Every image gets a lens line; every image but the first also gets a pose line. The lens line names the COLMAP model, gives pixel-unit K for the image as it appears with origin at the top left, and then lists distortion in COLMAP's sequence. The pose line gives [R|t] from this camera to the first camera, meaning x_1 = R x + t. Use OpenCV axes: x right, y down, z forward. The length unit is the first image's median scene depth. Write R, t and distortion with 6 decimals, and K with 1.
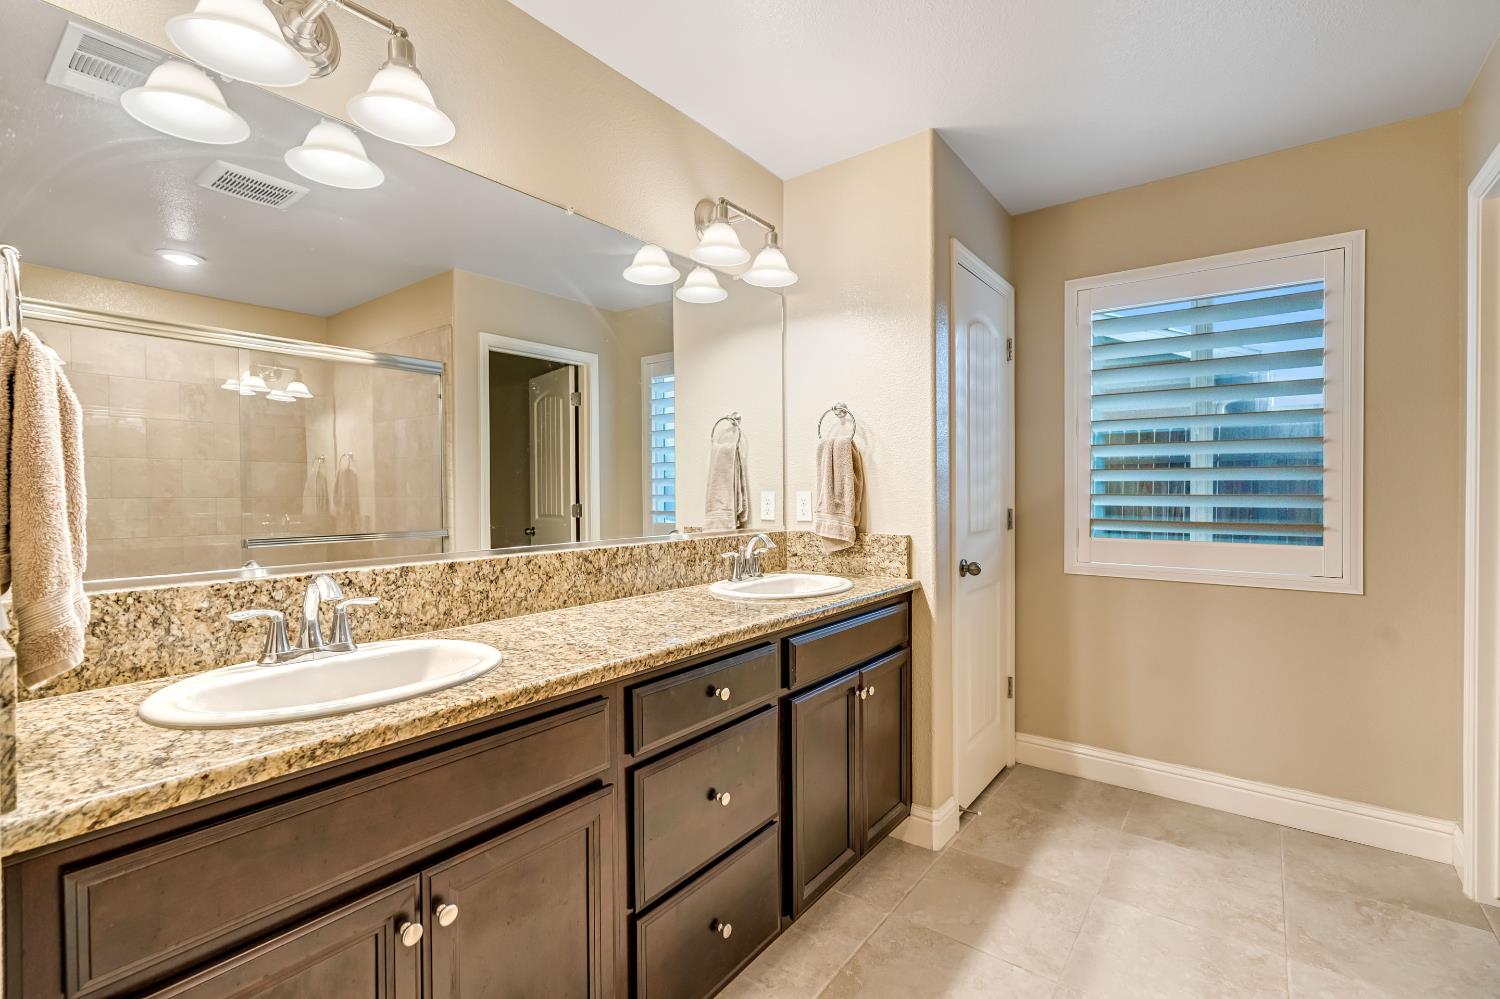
lens RADIAL K [[682.7, 0, 751.3], [0, 682.7, 487.1], [0, 0, 1]] dist [-0.000712, 0.000453]
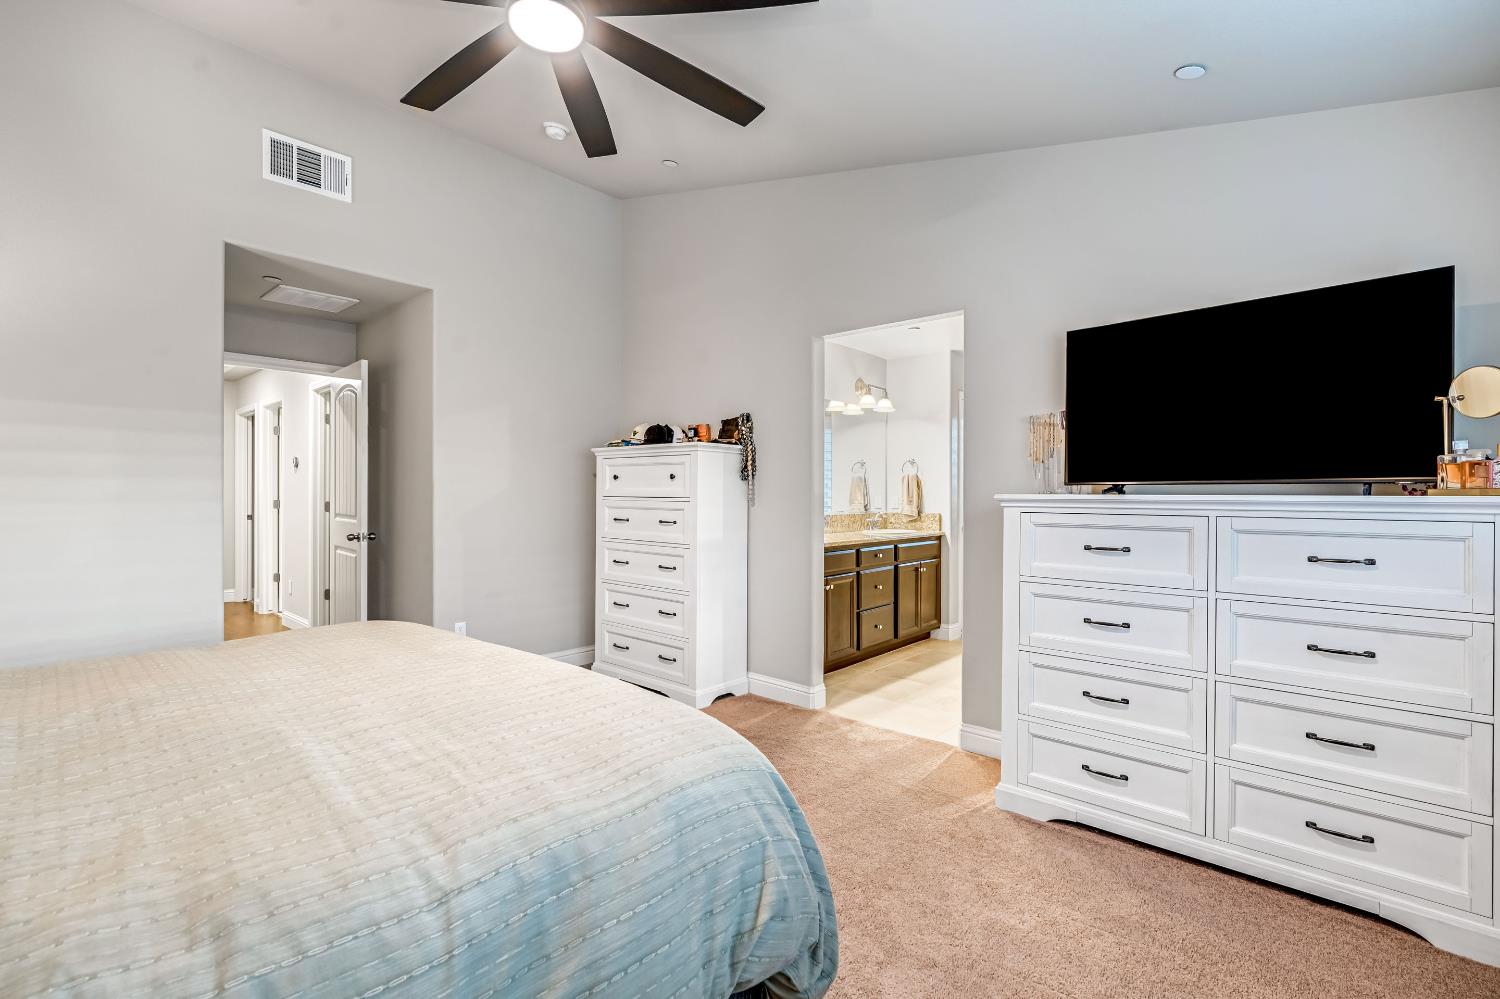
lens RADIAL K [[682.7, 0, 751.3], [0, 682.7, 487.1], [0, 0, 1]] dist [-0.000712, 0.000453]
pose [[0.997733, 0.006406, -0.066990, -0.278021], [-0.007053, 0.999931, -0.009429, 0.003785], [0.066925, 0.009880, 0.997709, -1.470068]]
